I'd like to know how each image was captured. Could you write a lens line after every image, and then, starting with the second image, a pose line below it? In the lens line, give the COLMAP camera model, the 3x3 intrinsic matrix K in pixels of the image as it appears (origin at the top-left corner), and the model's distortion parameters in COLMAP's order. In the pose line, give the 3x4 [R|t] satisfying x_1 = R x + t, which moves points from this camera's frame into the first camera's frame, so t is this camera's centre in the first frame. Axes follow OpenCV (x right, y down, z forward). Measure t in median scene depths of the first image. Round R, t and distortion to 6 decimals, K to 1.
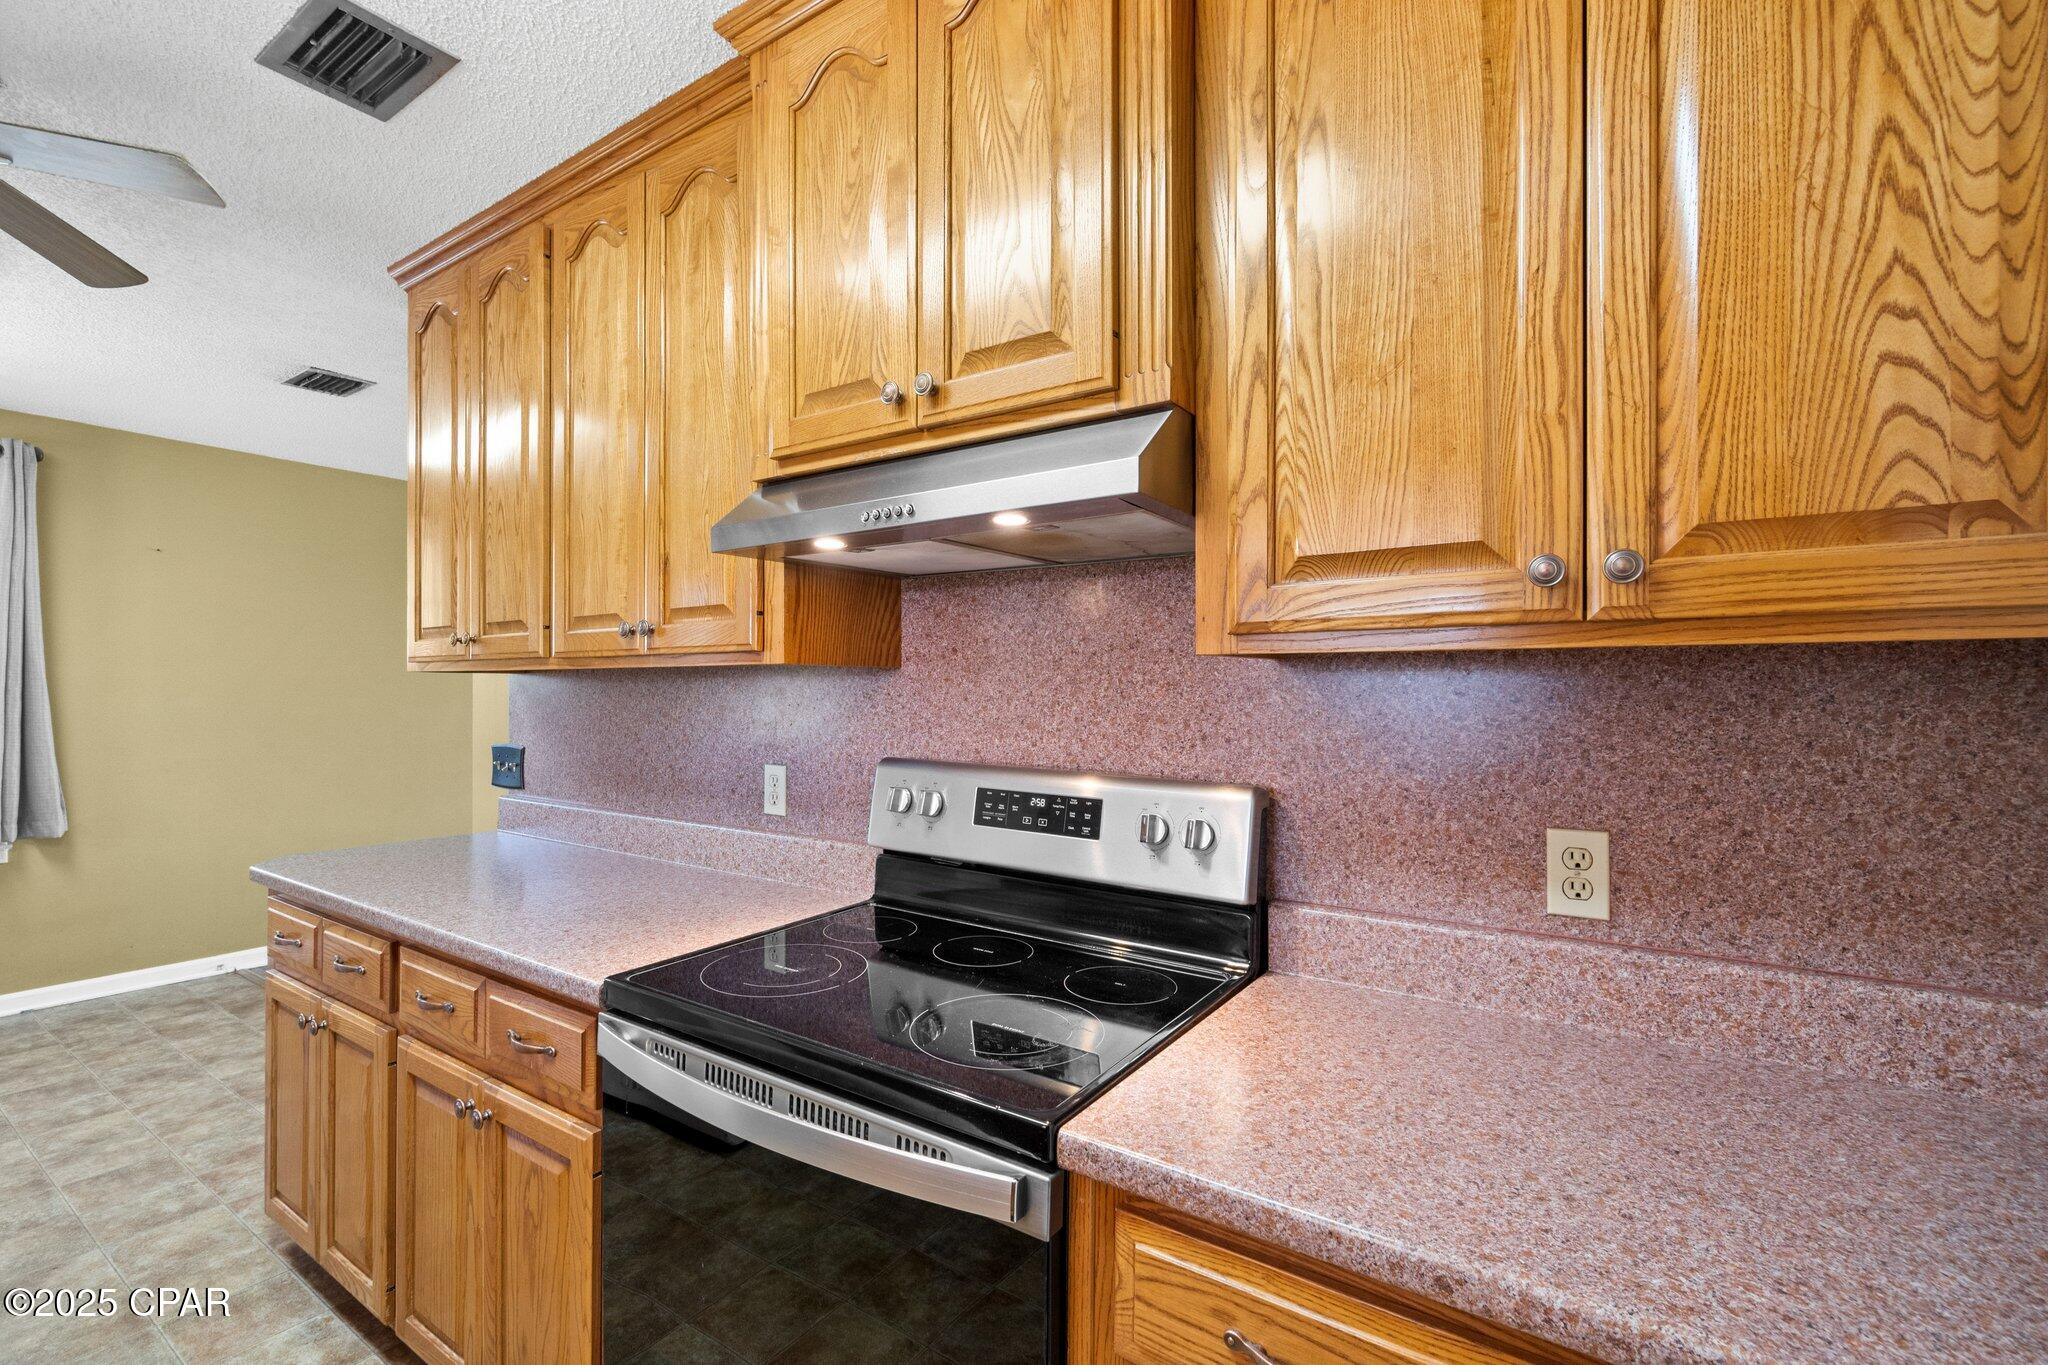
lens RADIAL K [[894.4, 0, 1021.0], [0, 894.4, 687.2], [0, 0, 1]] dist [-0.003786, 0.000080]
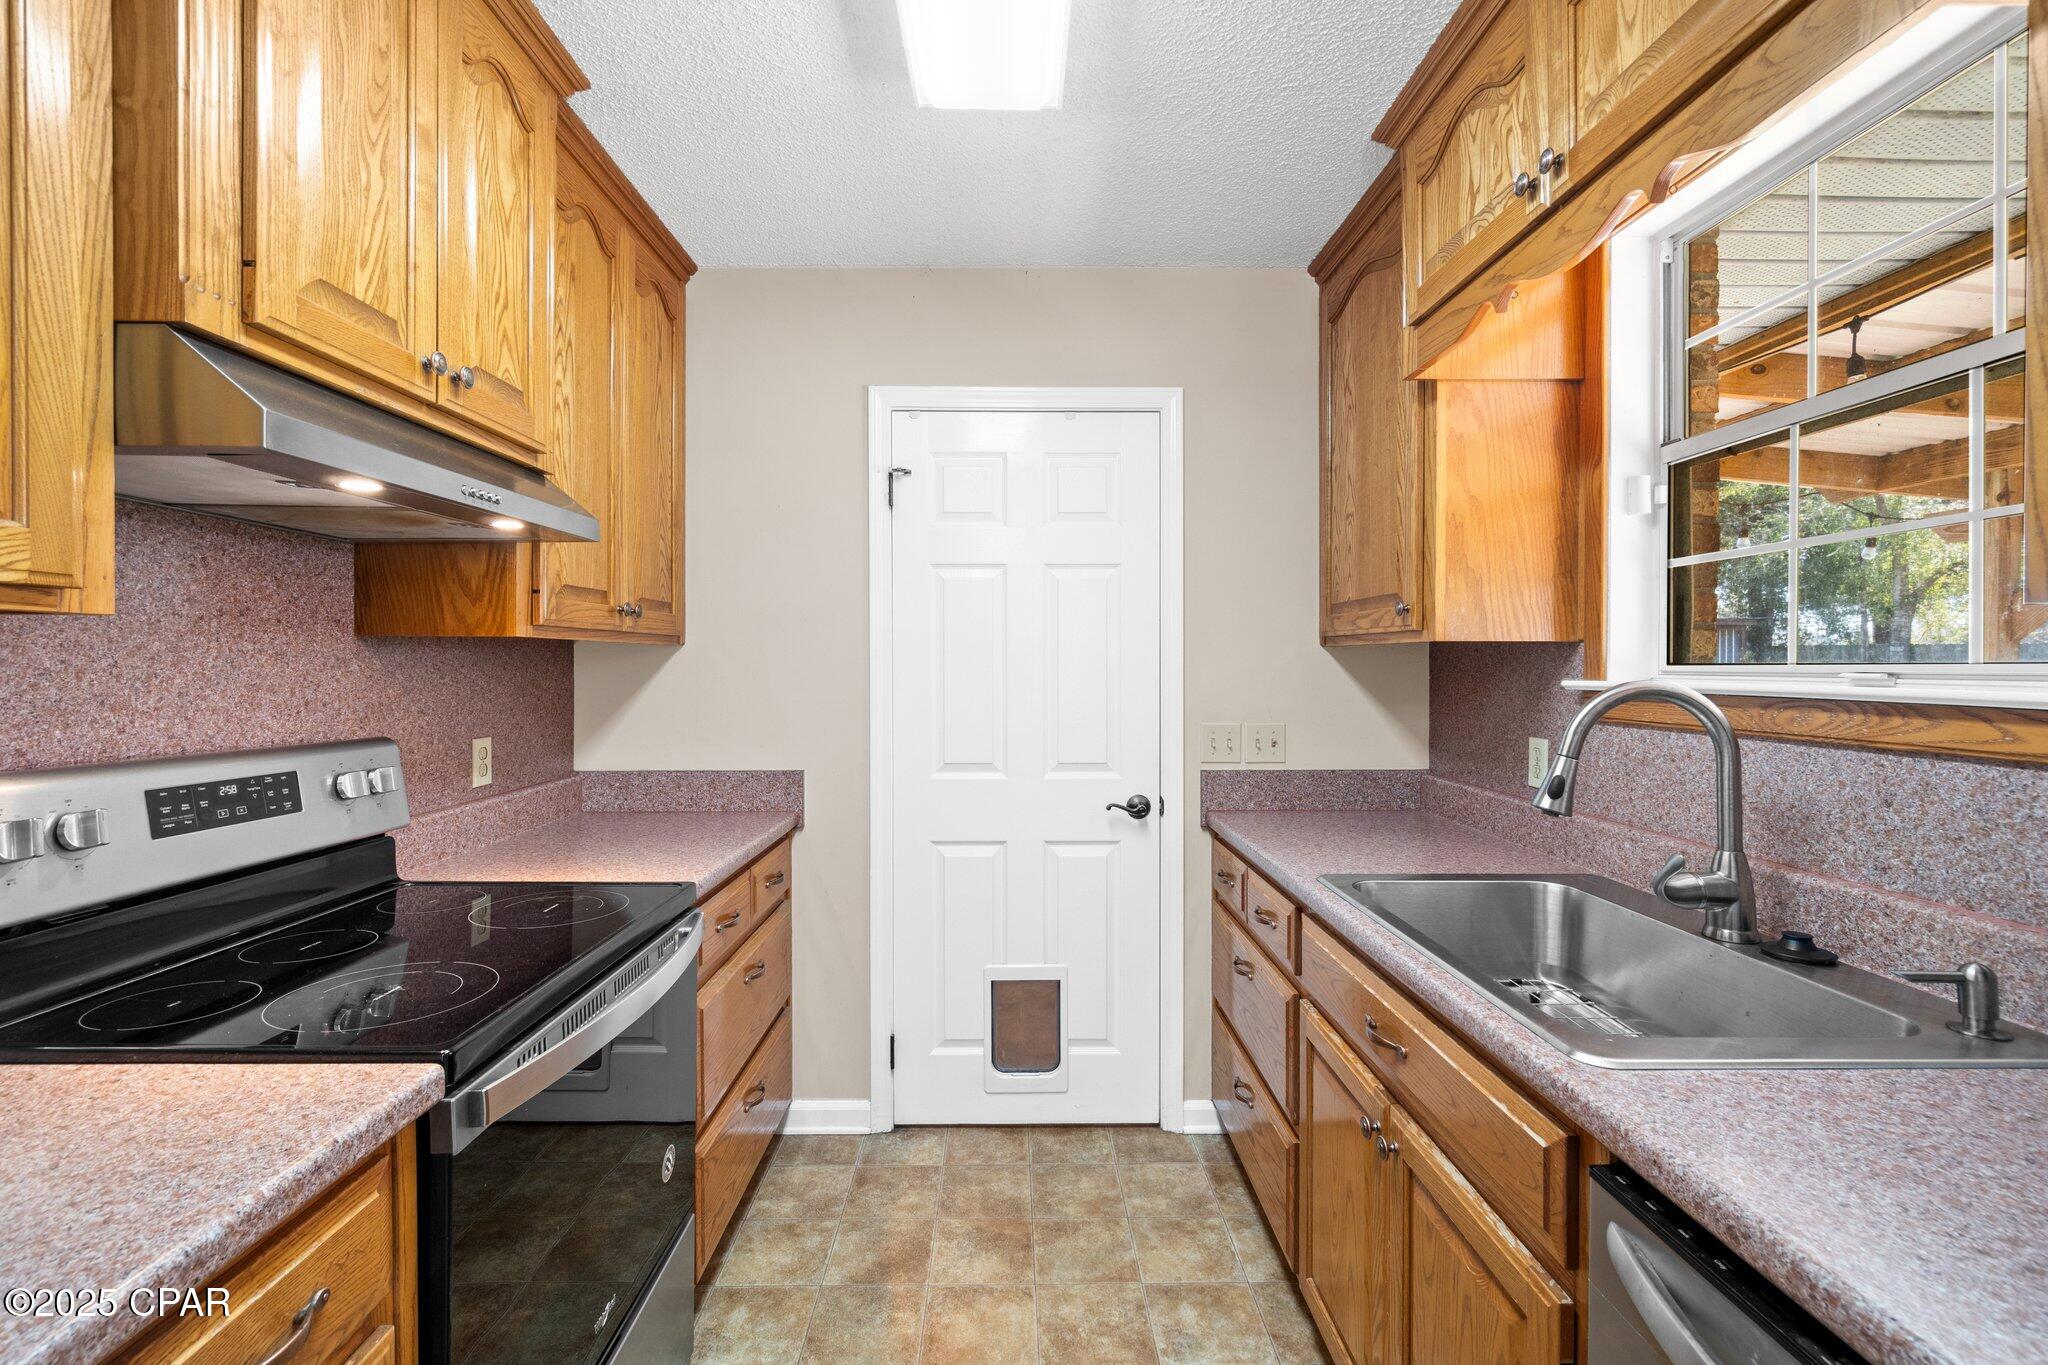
lens RADIAL K [[894.4, 0, 1015.3], [0, 894.4, 663.2], [0, 0, 1]] dist [-0.003786, 0.000080]
pose [[-0.560985, -0.004986, 0.827811, -1.123384], [-0.005172, 0.999983, 0.002518, 0.000515], [-0.827810, -0.002868, -0.561001, 0.862023]]
